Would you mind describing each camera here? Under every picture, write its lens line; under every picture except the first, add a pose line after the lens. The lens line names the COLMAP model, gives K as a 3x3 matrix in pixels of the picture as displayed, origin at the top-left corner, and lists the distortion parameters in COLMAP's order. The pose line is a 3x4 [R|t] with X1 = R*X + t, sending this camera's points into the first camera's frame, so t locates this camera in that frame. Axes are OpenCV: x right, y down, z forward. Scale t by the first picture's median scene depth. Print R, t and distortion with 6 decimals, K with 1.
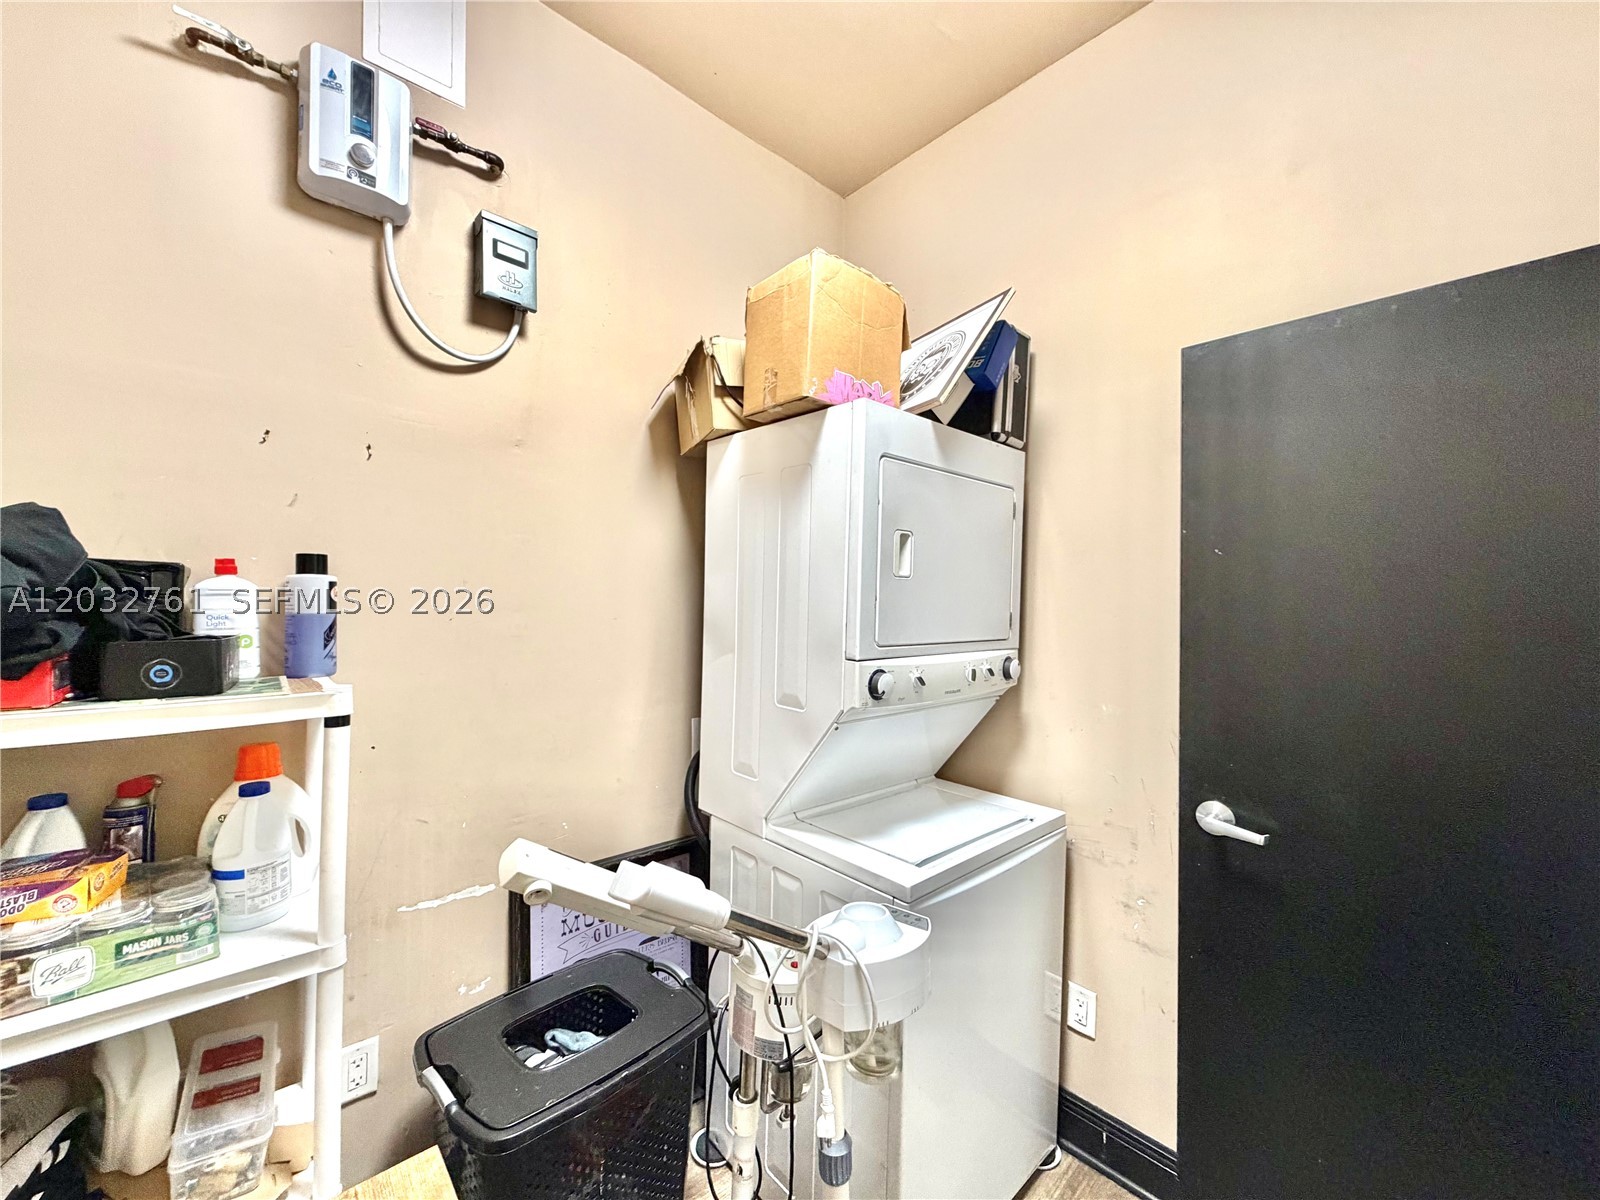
lens RADIAL K [[640.5, 0, 793.1], [0, 640.5, 604.0], [0, 0, 1]] dist [-0.001444, 0.000039]
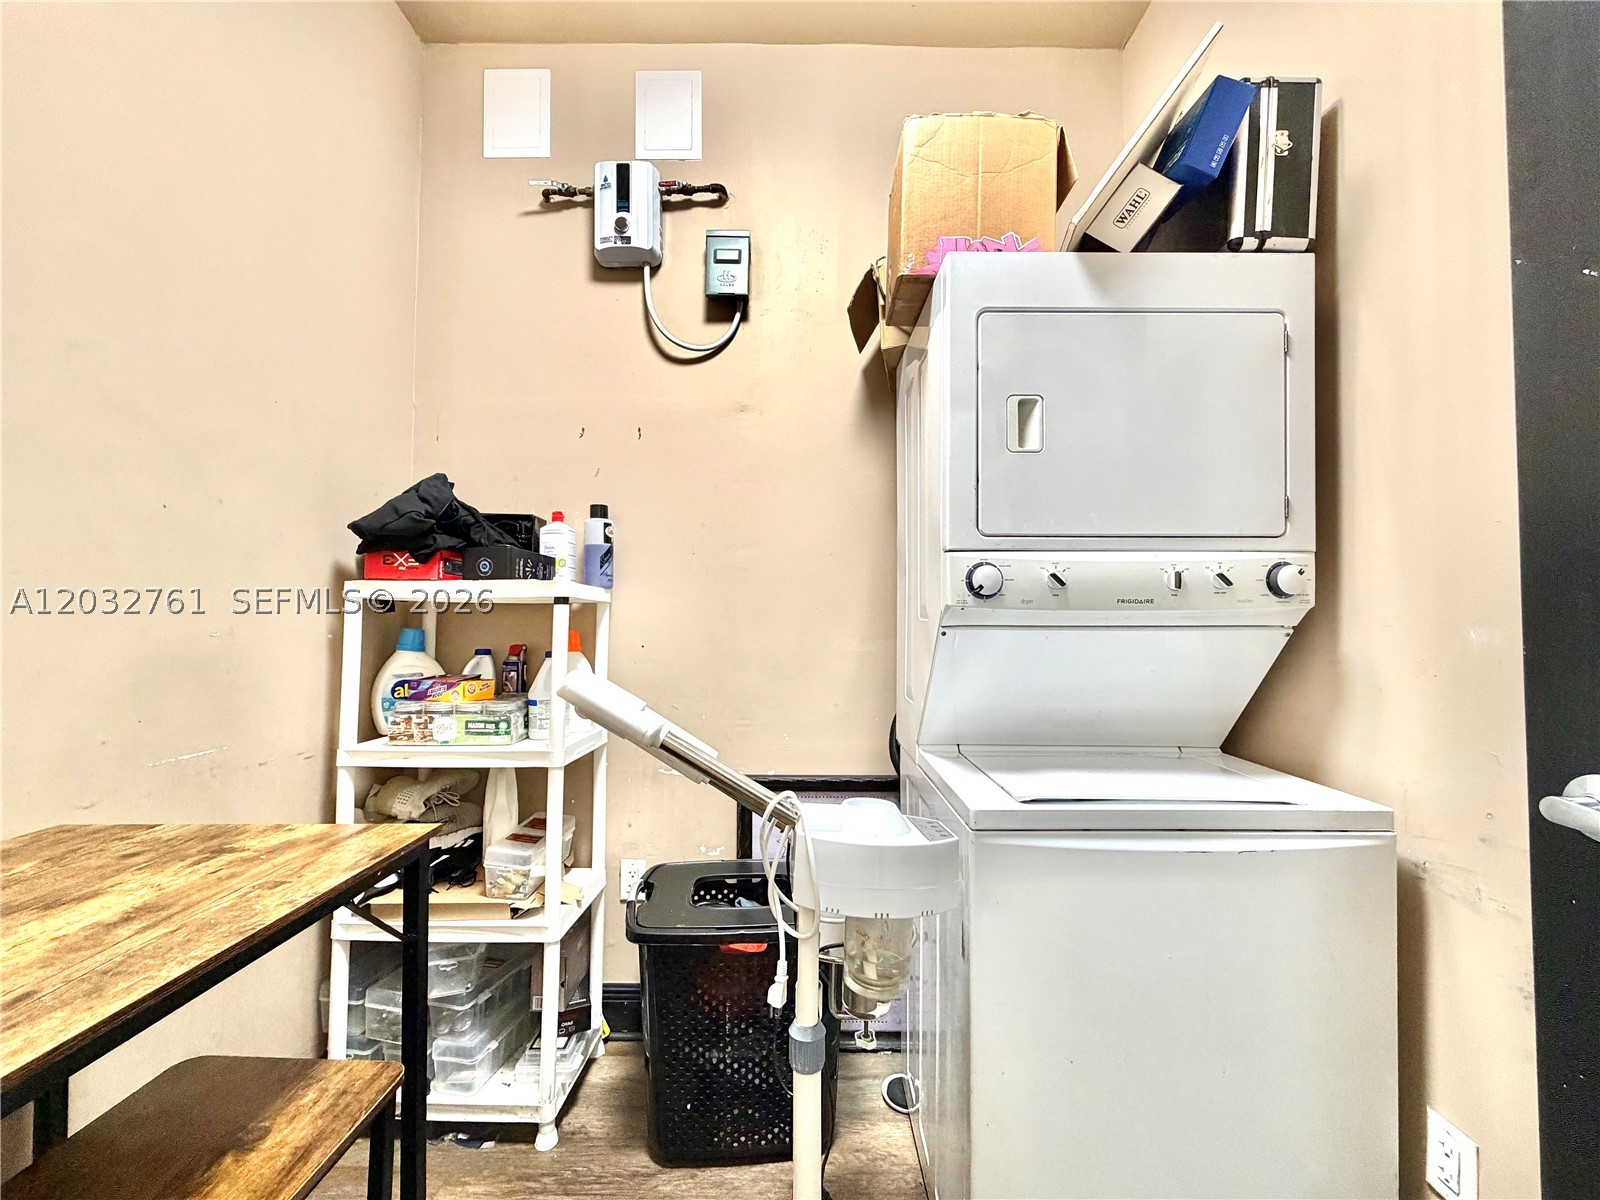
lens RADIAL K [[640.5, 0, 796.0], [0, 640.5, 606.0], [0, 0, 1]] dist [-0.001444, 0.000039]
pose [[0.736270, -0.025628, -0.676202, 0.520811], [0.005121, 0.999465, -0.032304, 0.185443], [0.676668, 0.020321, 0.736007, 0.210619]]
